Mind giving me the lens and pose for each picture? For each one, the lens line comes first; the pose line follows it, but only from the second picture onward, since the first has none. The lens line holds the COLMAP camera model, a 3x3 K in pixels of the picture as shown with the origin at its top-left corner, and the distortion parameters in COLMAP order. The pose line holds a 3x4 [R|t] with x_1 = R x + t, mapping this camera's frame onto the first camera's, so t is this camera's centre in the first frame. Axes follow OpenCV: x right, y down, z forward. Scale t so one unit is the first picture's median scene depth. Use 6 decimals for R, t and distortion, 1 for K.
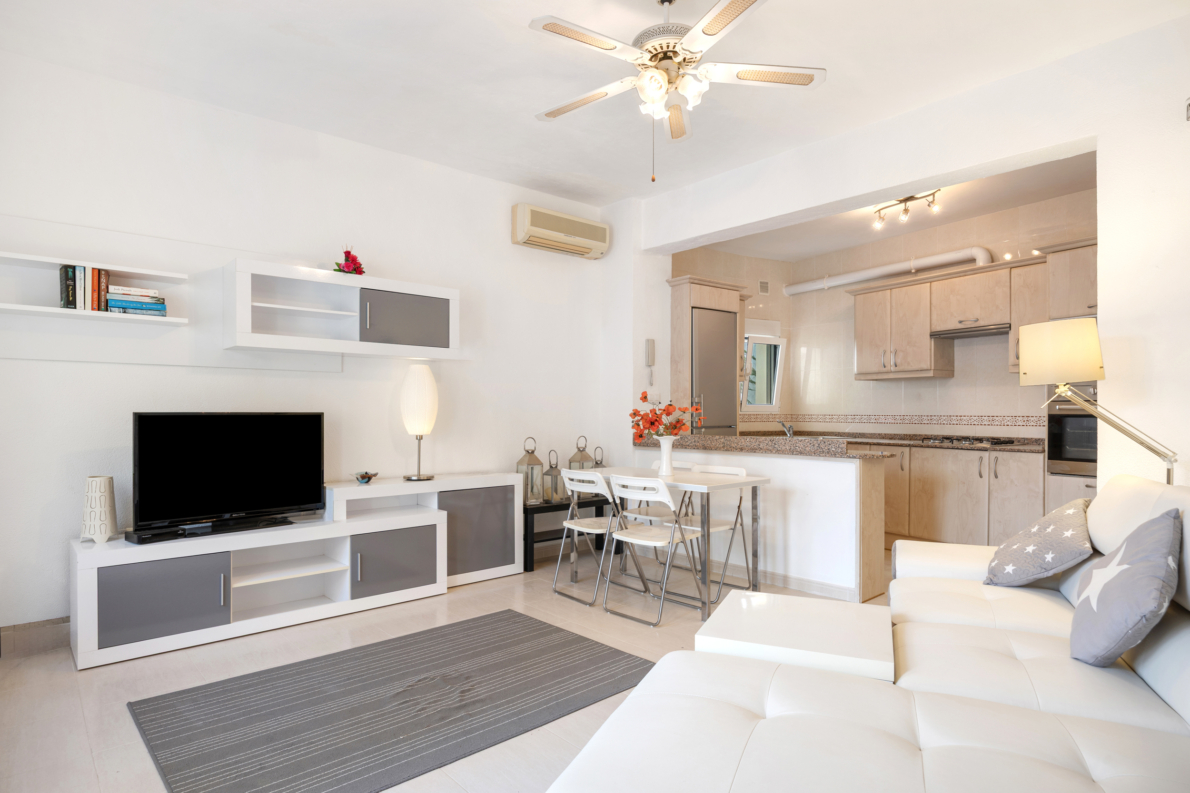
lens RADIAL K [[691.3, 0, 593.1], [0, 691.3, 413.6], [0, 0, 1]] dist [-0.000327, -0.000138]
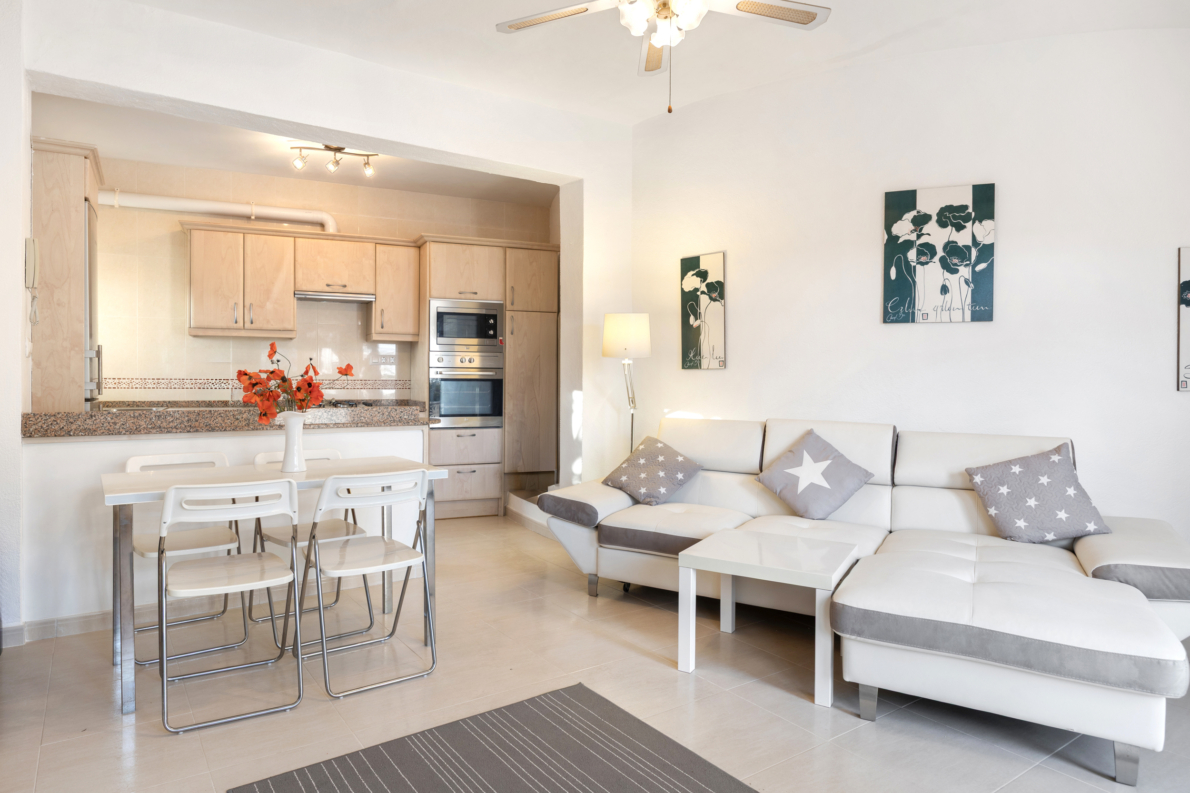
lens RADIAL K [[672.4, 0, 595.0], [0, 672.4, 396.5], [0, 0, 1]] dist [-0.002391, -0.000476]
pose [[0.115765, -0.028026, 0.992881, -0.401889], [-0.004791, 0.999574, 0.028773, -0.002036], [-0.993265, -0.008088, 0.115582, 0.517849]]
